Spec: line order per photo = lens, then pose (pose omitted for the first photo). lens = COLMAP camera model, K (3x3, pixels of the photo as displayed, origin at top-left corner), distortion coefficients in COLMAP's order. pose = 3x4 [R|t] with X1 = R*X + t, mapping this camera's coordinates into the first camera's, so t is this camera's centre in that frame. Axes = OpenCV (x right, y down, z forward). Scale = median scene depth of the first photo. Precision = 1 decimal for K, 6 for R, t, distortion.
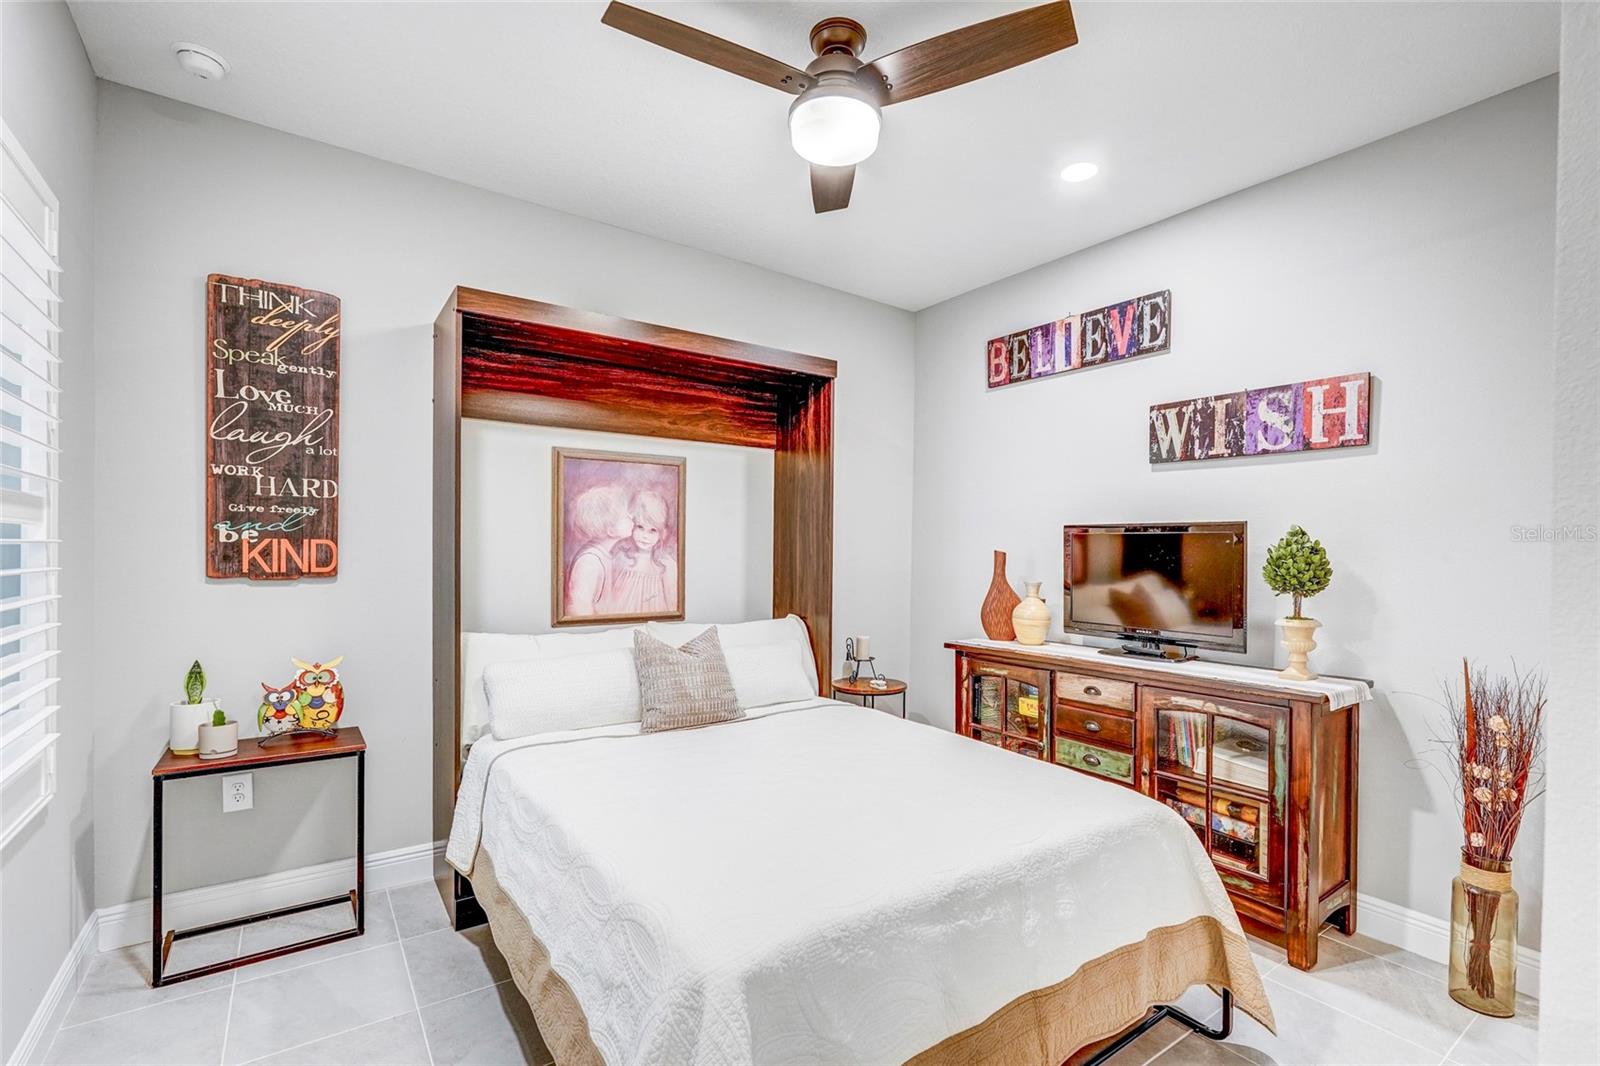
lens RADIAL K [[719.4, 0, 793.6], [0, 719.4, 558.2], [0, 0, 1]] dist [-0.001057, 0.000159]
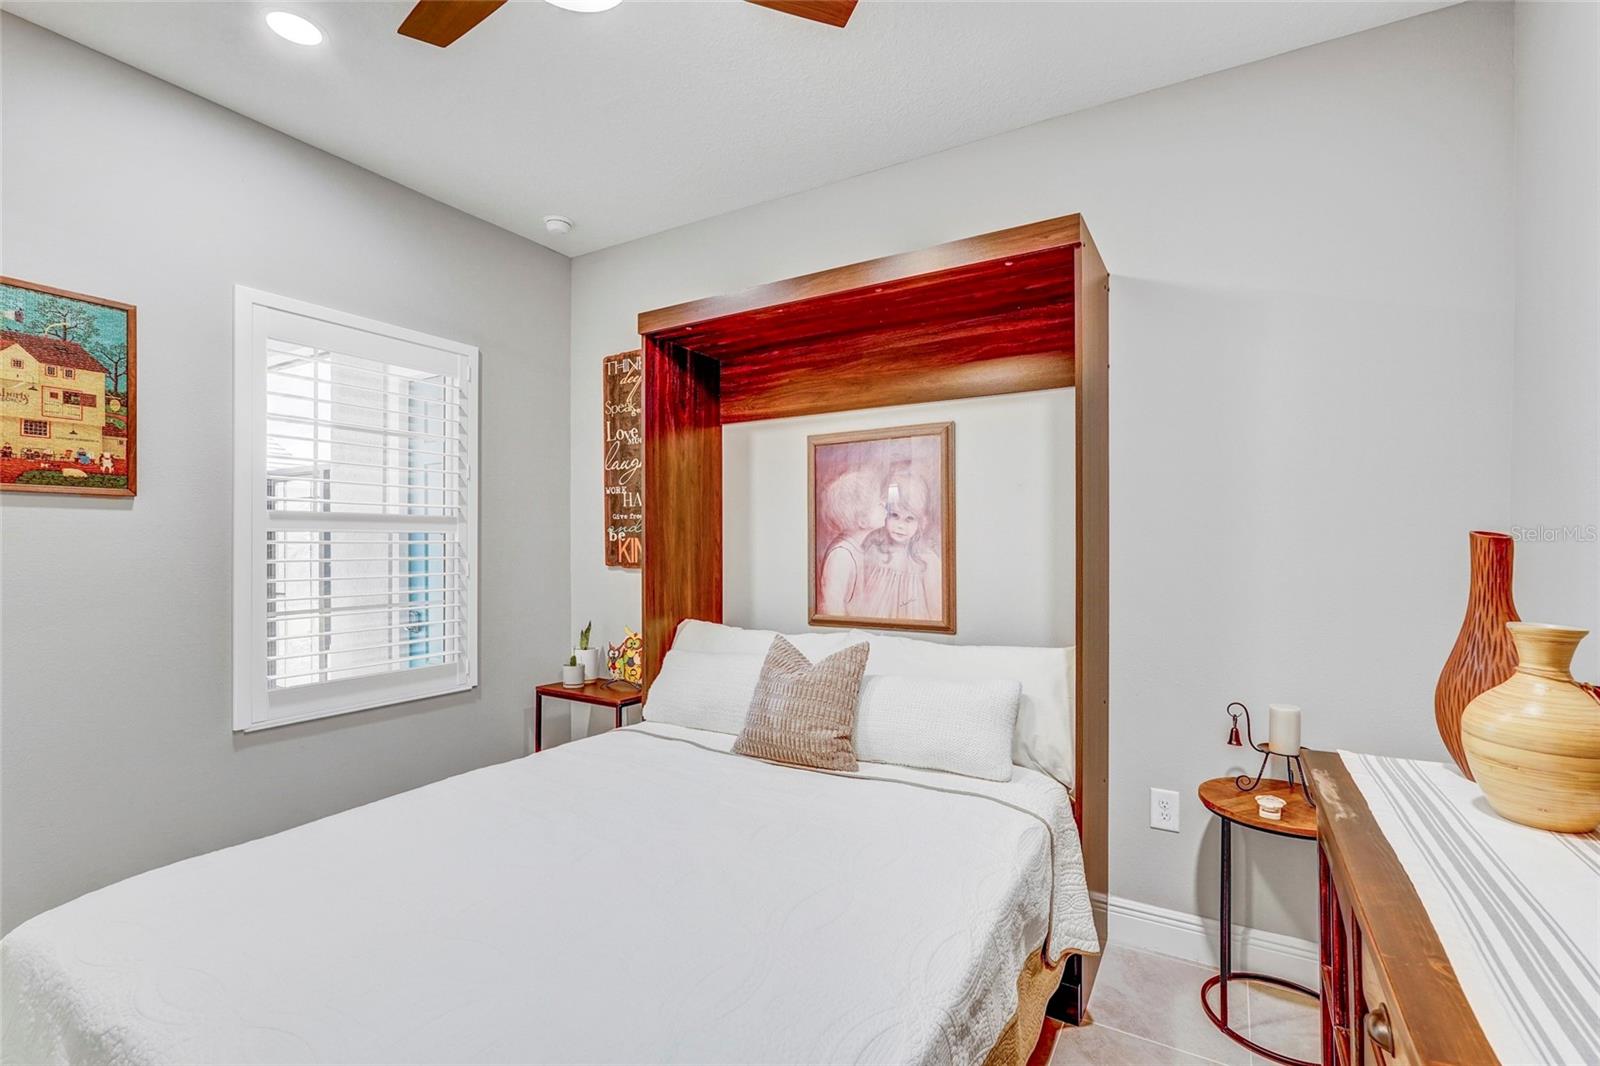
lens RADIAL K [[711.7, 0, 804.8], [0, 711.7, 539.7], [0, 0, 1]] dist [-0.014700, 0.007330]
pose [[0.414299, -0.013580, -0.910039, 0.555693], [-0.001264, 0.999879, -0.015496, -0.002645], [0.910140, 0.007570, 0.414232, 0.641524]]
